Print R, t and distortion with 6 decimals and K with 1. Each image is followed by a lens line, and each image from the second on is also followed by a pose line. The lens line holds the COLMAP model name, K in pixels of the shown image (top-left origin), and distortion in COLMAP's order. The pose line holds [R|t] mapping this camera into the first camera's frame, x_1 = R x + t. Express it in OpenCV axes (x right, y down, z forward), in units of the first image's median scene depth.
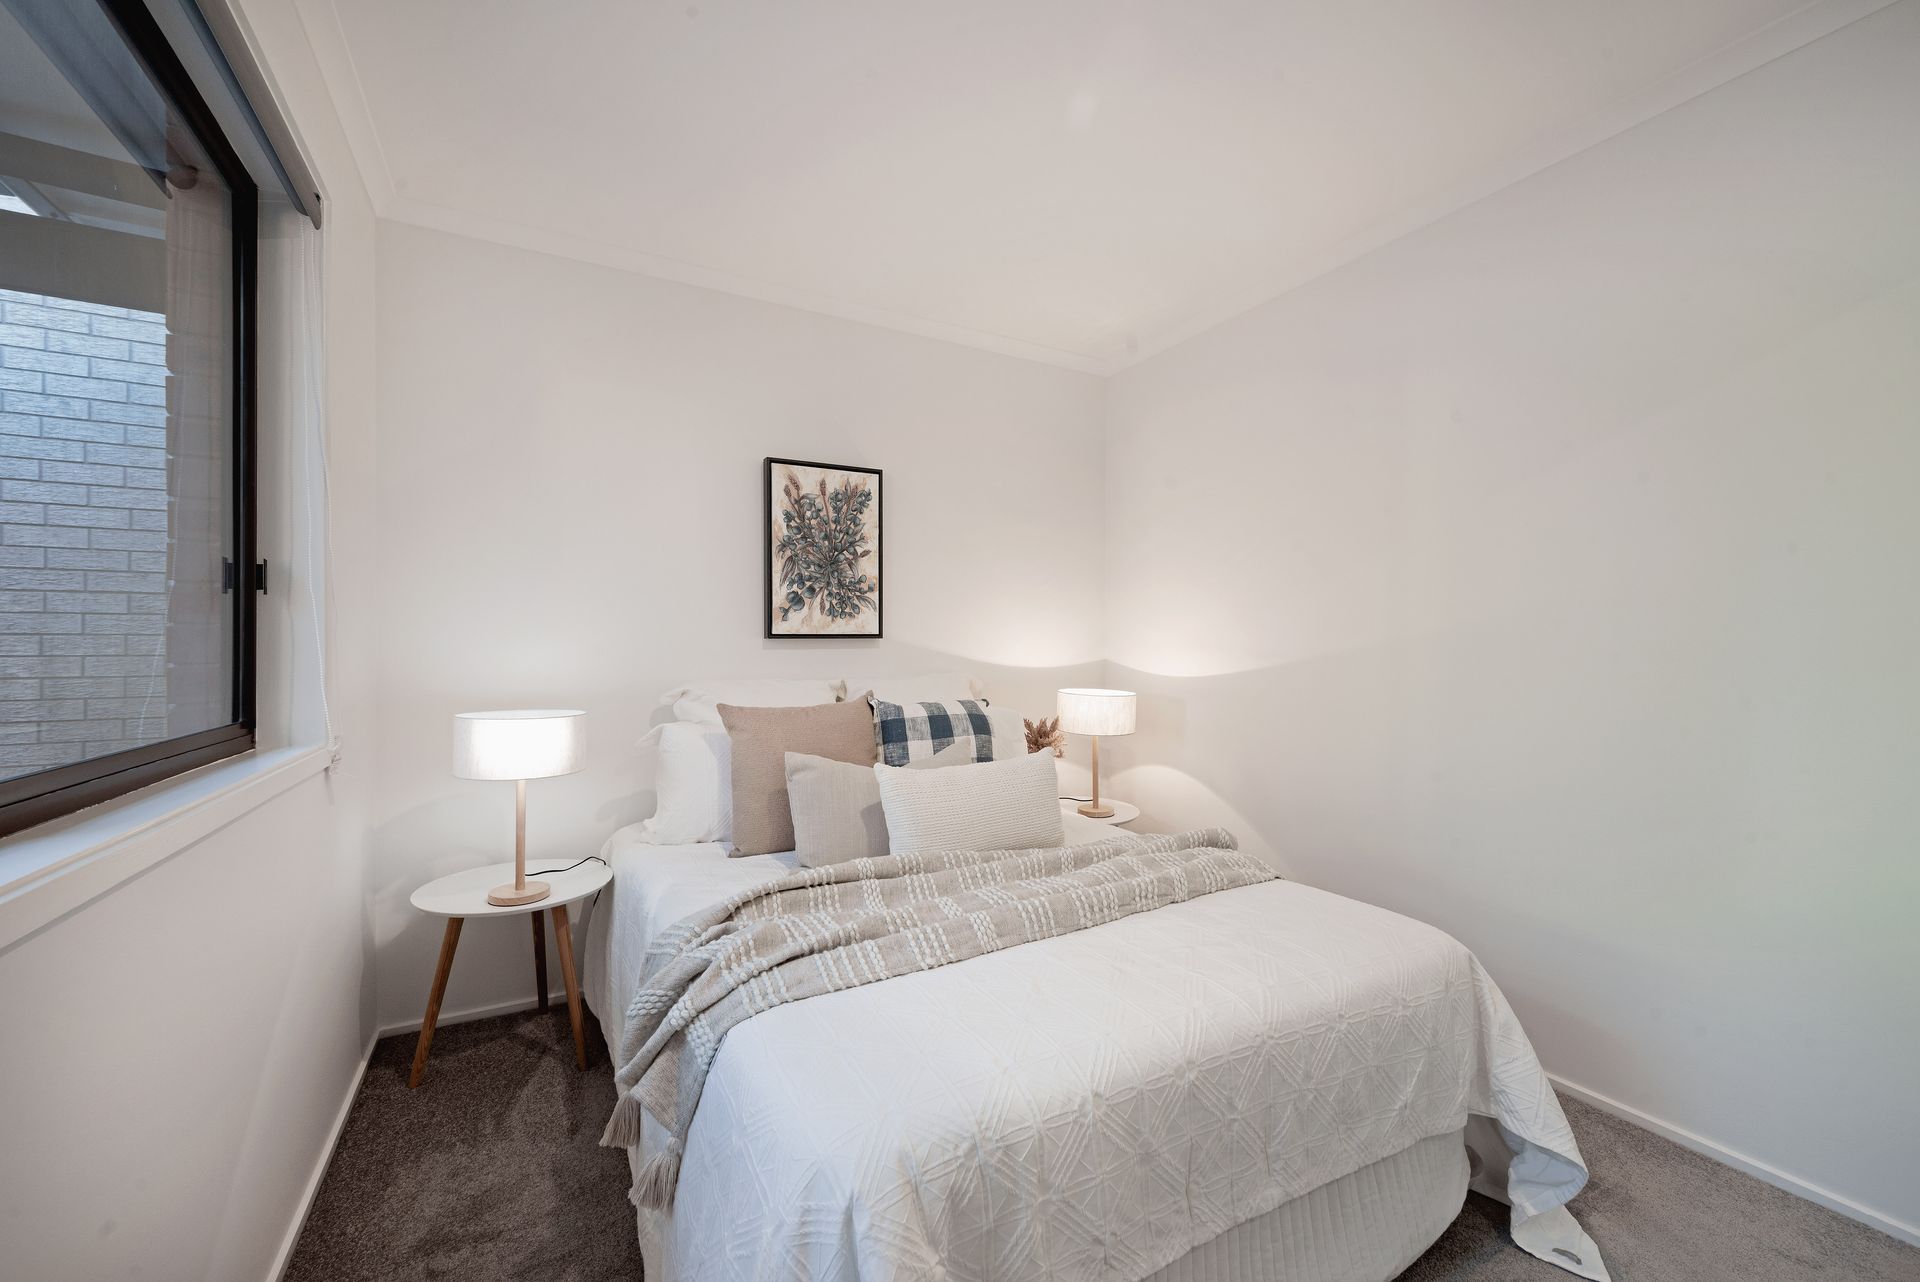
lens RADIAL K [[753.9, 0, 958.1], [0, 753.9, 648.6], [0, 0, 1]] dist [0.000182, -0.000329]
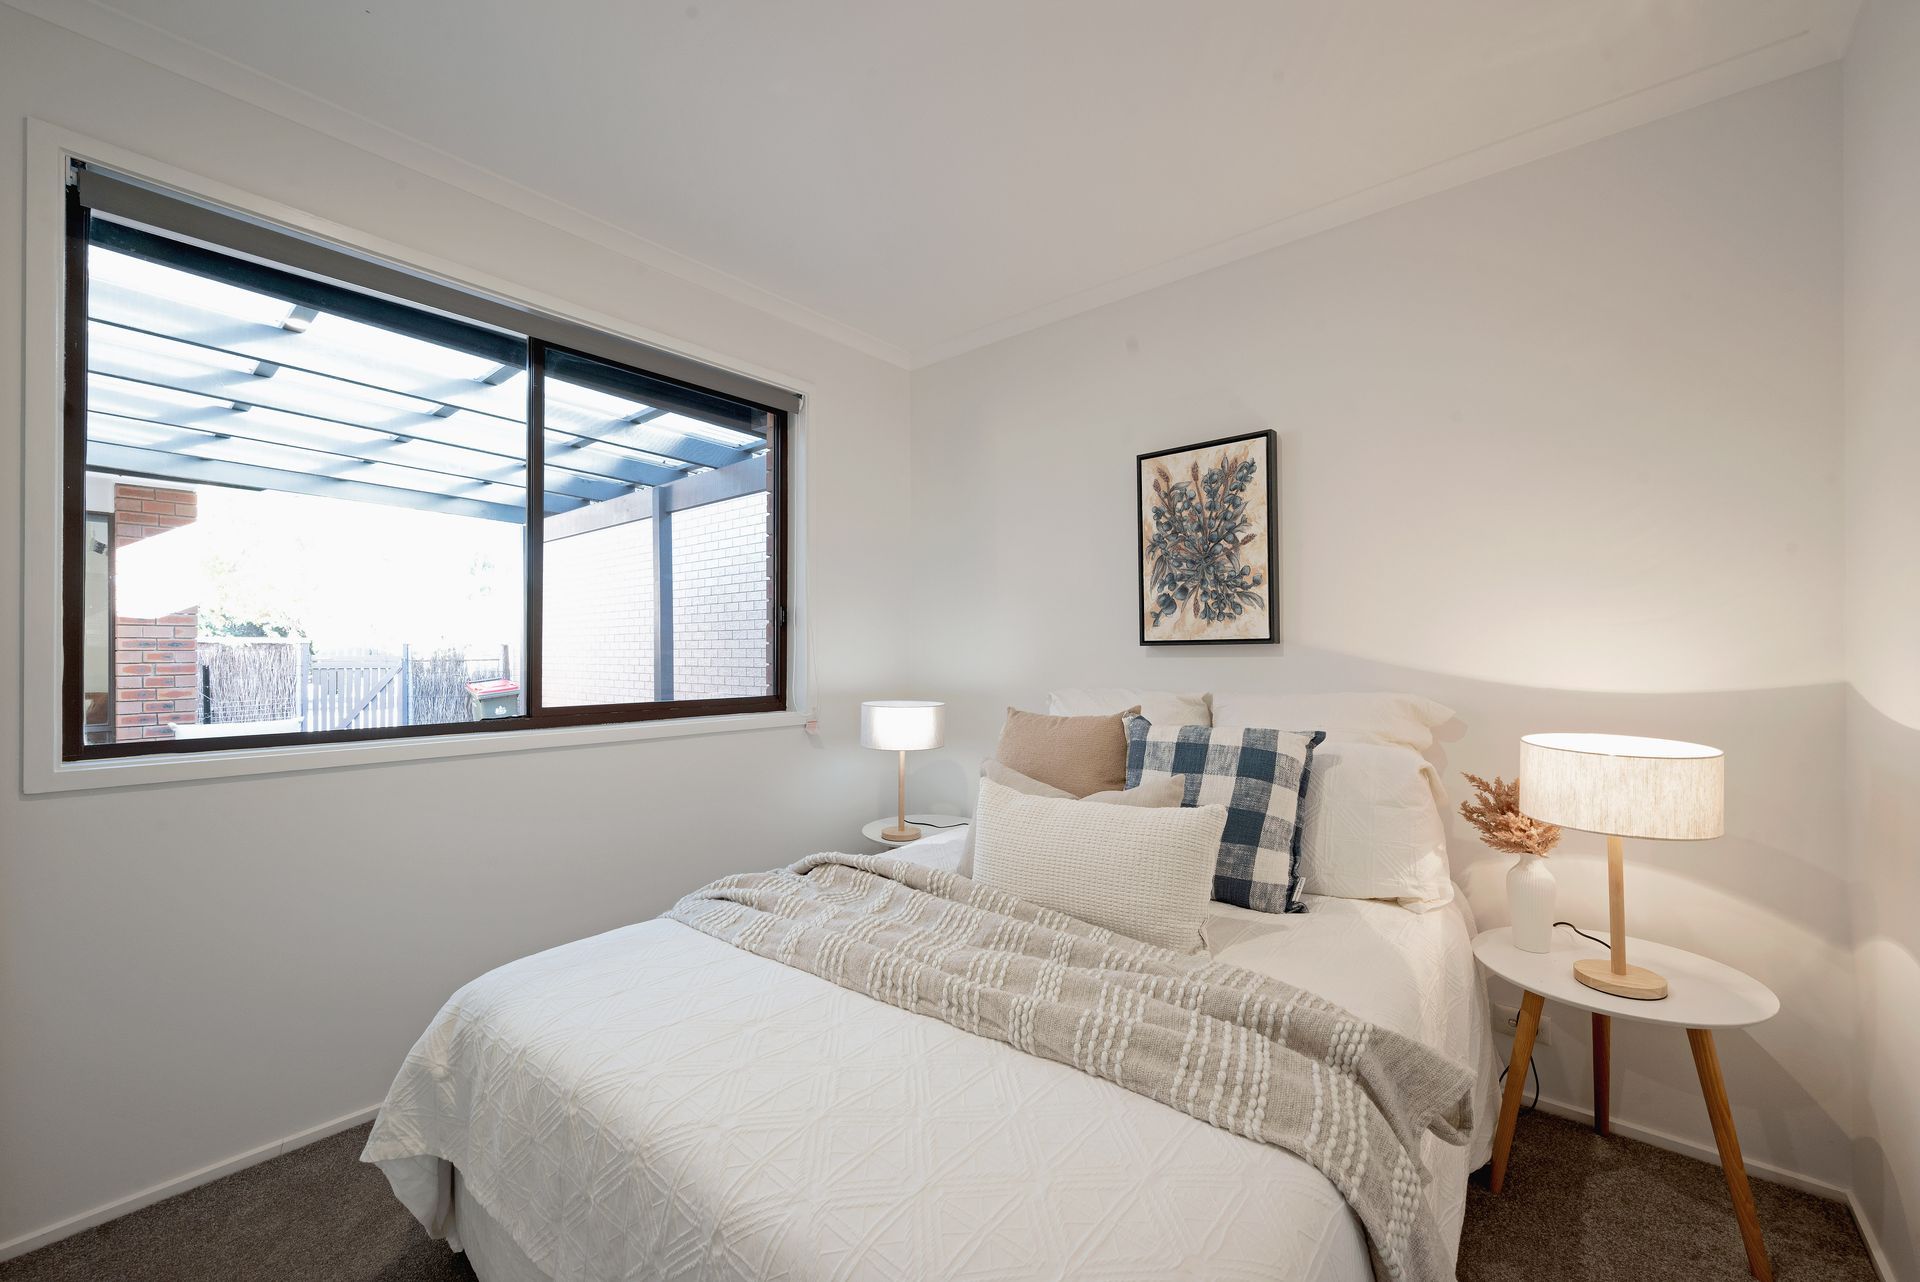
lens RADIAL K [[753.9, 0, 958.1], [0, 753.9, 648.6], [0, 0, 1]] dist [0.000182, -0.000329]
pose [[0.360630, -0.006065, -0.932689, 0.534832], [0.000741, 0.999980, -0.006216, -0.003980], [0.932709, 0.001551, 0.360628, 0.431149]]
